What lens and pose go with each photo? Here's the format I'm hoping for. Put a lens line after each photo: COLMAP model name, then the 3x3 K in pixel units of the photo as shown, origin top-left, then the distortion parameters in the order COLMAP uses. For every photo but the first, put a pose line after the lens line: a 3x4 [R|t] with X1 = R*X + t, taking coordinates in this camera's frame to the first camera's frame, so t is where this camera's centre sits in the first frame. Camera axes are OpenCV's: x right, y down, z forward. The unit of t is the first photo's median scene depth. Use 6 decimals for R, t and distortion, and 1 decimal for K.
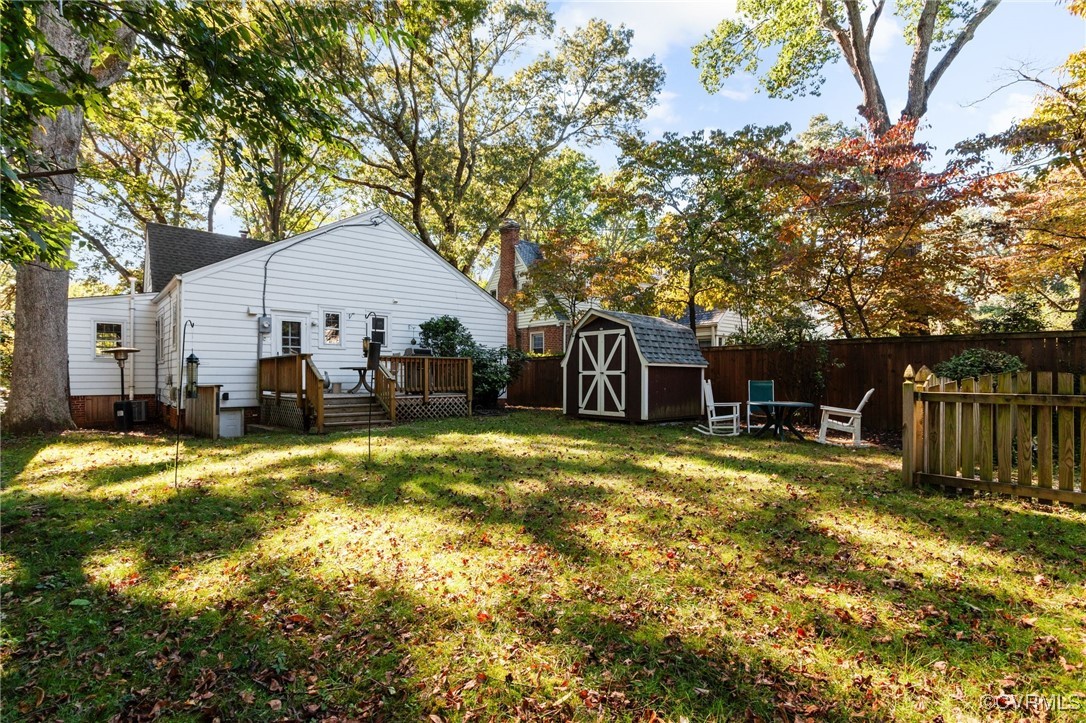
lens RADIAL K [[527.4, 0, 546.3], [0, 527.4, 374.3], [0, 0, 1]] dist [0.001718, 0.000915]
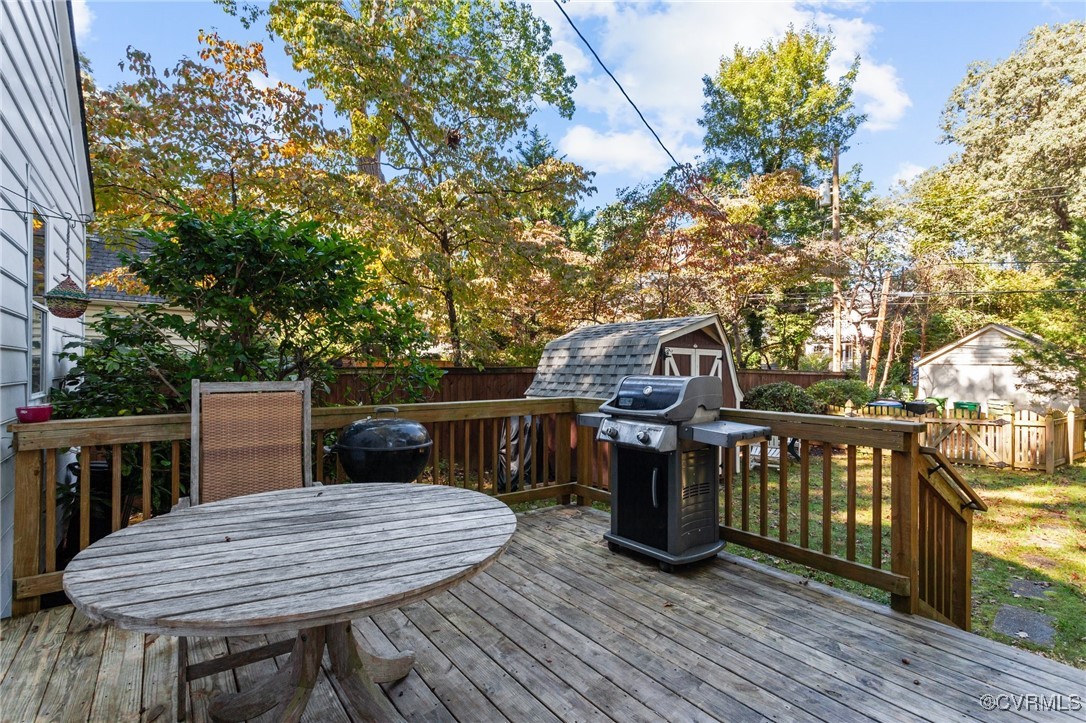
lens RADIAL K [[527.4, 0, 546.3], [0, 527.4, 374.3], [0, 0, 1]] dist [0.001718, 0.000915]
pose [[0.079042, -0.009278, 0.996828, -0.509799], [-0.012604, 0.999867, 0.010306, -0.052137], [-0.996792, -0.013378, 0.078915, 1.051388]]
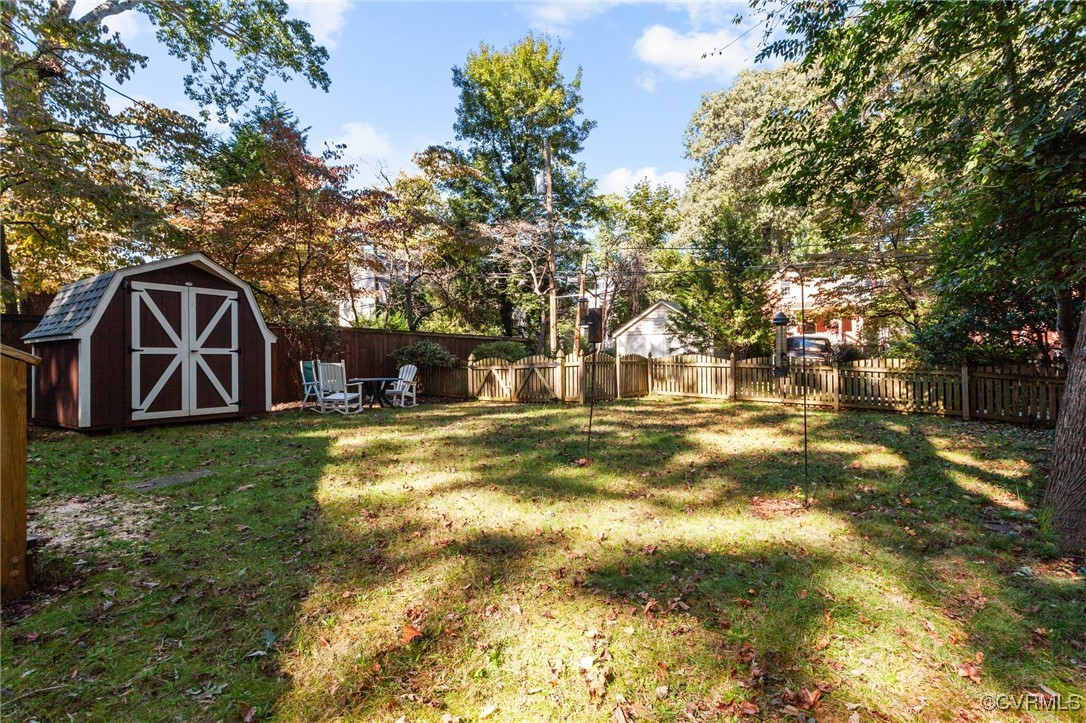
lens RADIAL K [[523.2, 0, 548.7], [0, 523.2, 360.3], [0, 0, 1]] dist [0.004870, 0.000424]
pose [[-0.223132, 0.000316, 0.974788, -0.586344], [0.007553, 0.999970, 0.001405, 0.010353], [-0.974759, 0.007676, -0.223128, 0.662210]]
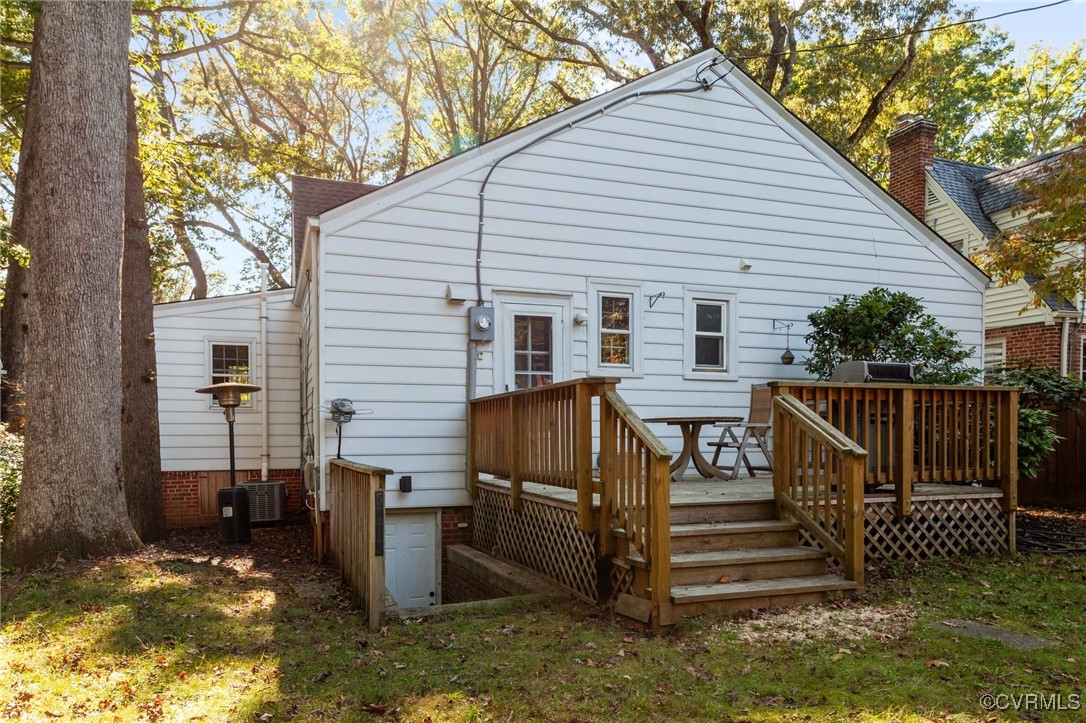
lens RADIAL K [[755.5, 0, 555.6], [0, 755.5, 453.2], [0, 0, 1]] dist [0.001660, 0.002665]
pose [[0.935376, 0.007707, -0.353571, -0.261013], [0.003444, 0.999517, 0.030897, -0.004002], [0.353638, -0.030118, 0.934897, 0.444218]]
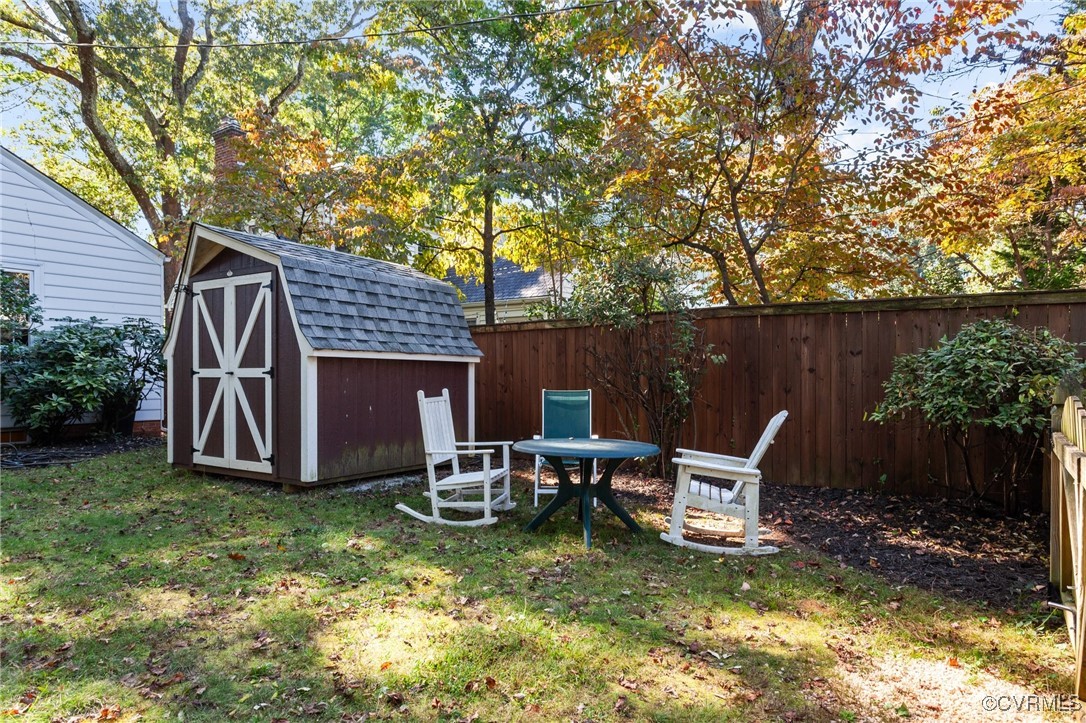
lens RADIAL K [[650.7, 0, 545.4], [0, 650.7, 382.5], [0, 0, 1]] dist [0.003454, 0.003777]
pose [[0.970697, -0.003219, 0.240287, 0.213980], [-0.000337, 0.999891, 0.014757, -0.002687], [-0.240308, -0.014406, 0.970590, 0.377172]]
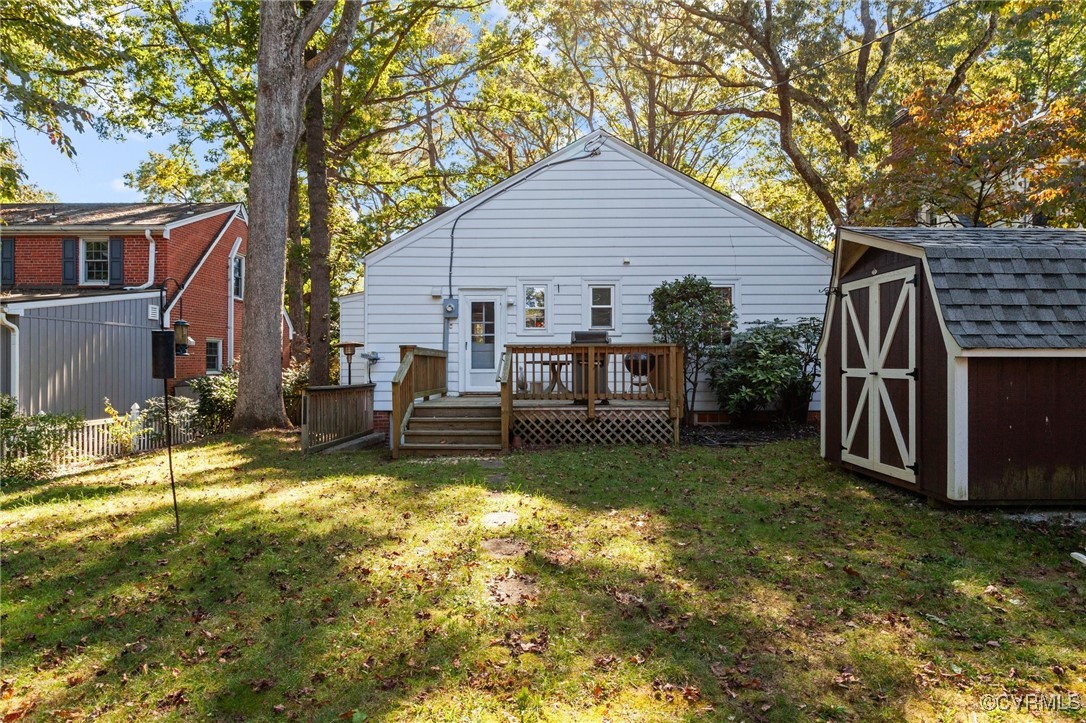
lens RADIAL K [[643.0, 0, 549.7], [0, 643.0, 364.1], [0, 0, 1]] dist [-0.003004, 0.001907]
pose [[0.744146, -0.002159, -0.668014, 0.240539], [0.005754, 0.999978, 0.003177, -0.012641], [0.667992, -0.006208, 0.744142, 0.399098]]
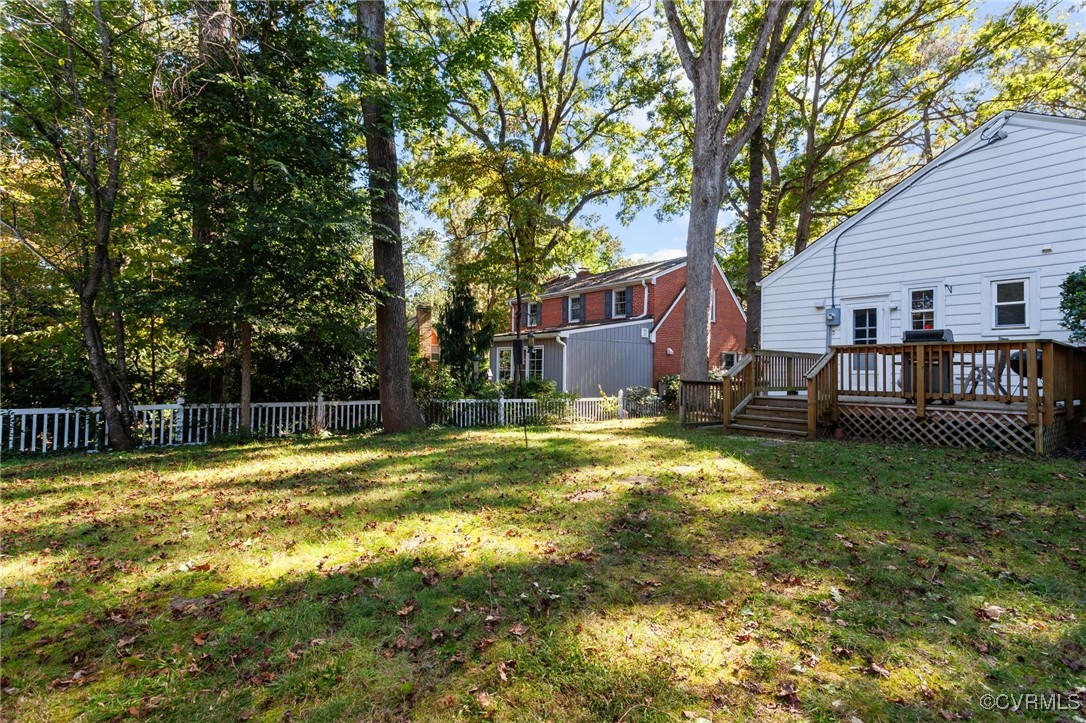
lens RADIAL K [[512.4, 0, 546.9], [0, 512.4, 365.8], [0, 0, 1]] dist [0.000453, 0.000905]
pose [[-0.039054, -0.009586, -0.999191, 0.387540], [-0.006309, 0.999936, -0.009346, 0.001558], [0.999217, 0.005939, -0.039112, 0.577173]]
